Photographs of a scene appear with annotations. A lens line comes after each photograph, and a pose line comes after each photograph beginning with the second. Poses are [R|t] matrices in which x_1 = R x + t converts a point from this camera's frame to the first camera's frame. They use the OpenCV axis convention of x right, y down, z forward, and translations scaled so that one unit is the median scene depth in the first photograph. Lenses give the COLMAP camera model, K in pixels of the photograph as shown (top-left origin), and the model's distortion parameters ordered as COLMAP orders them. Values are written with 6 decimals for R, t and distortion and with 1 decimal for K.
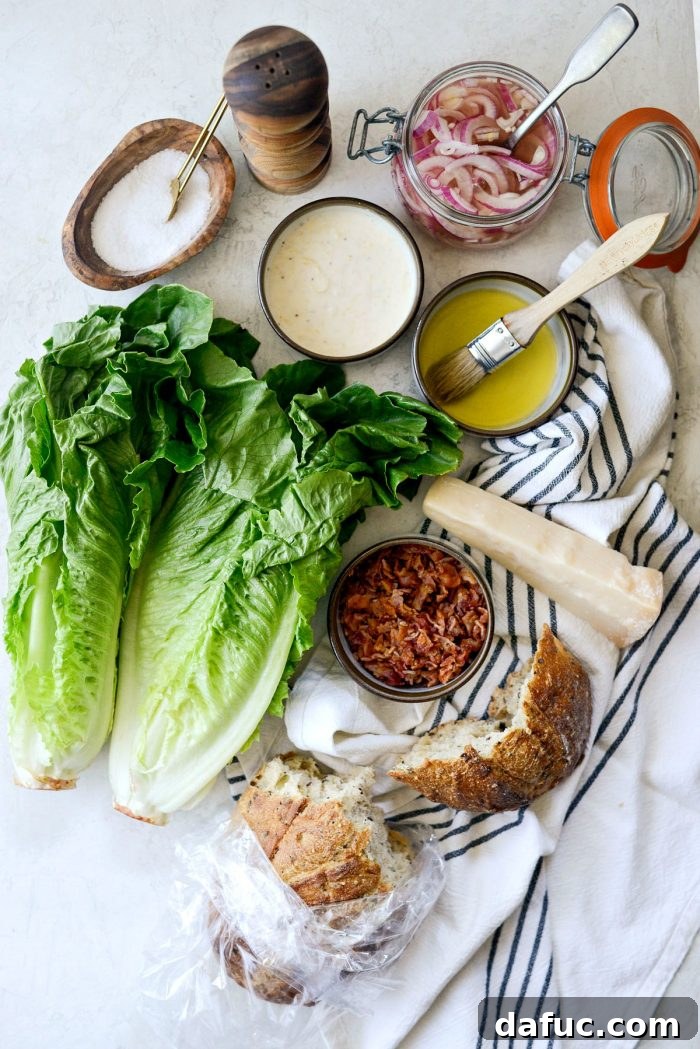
lens RADIAL K [[1664.2, 0, 350.0], [0, 1664.2, 524.5], [0, 0, 1]] dist [-0.087295, 0.022589]
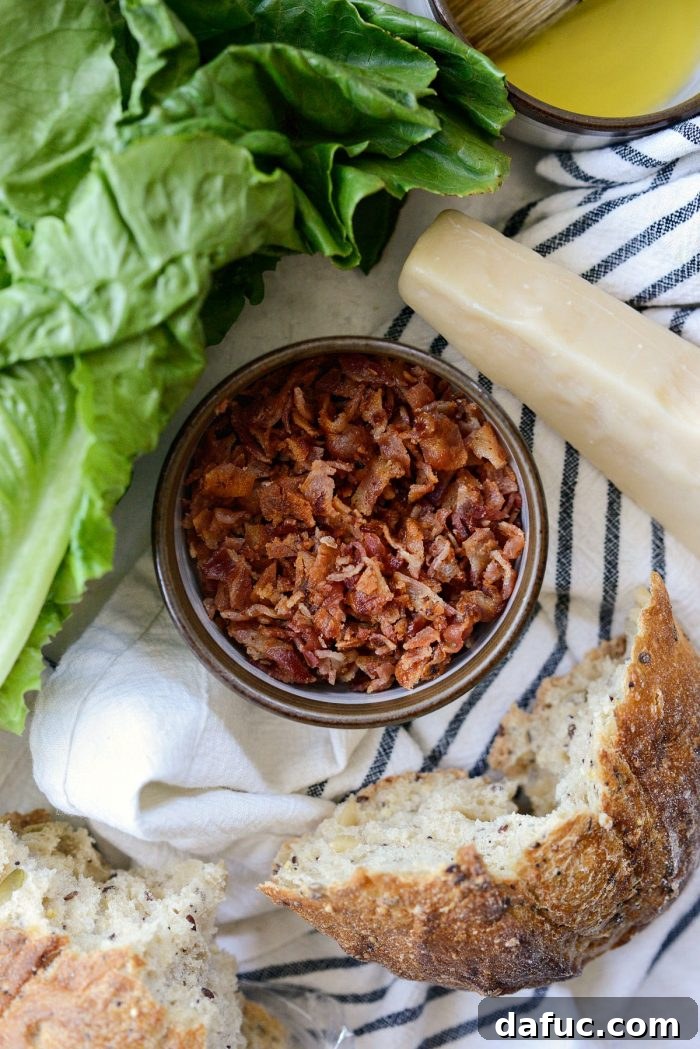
lens RADIAL K [[1664.2, 0, 350.0], [0, 1664.2, 524.5], [0, 0, 1]] dist [-0.087295, 0.022589]
pose [[0.989243, 0.101110, 0.105708, -0.008453], [-0.102680, 0.994669, 0.009507, 0.050892], [-0.104183, -0.020259, 0.994352, 0.575580]]
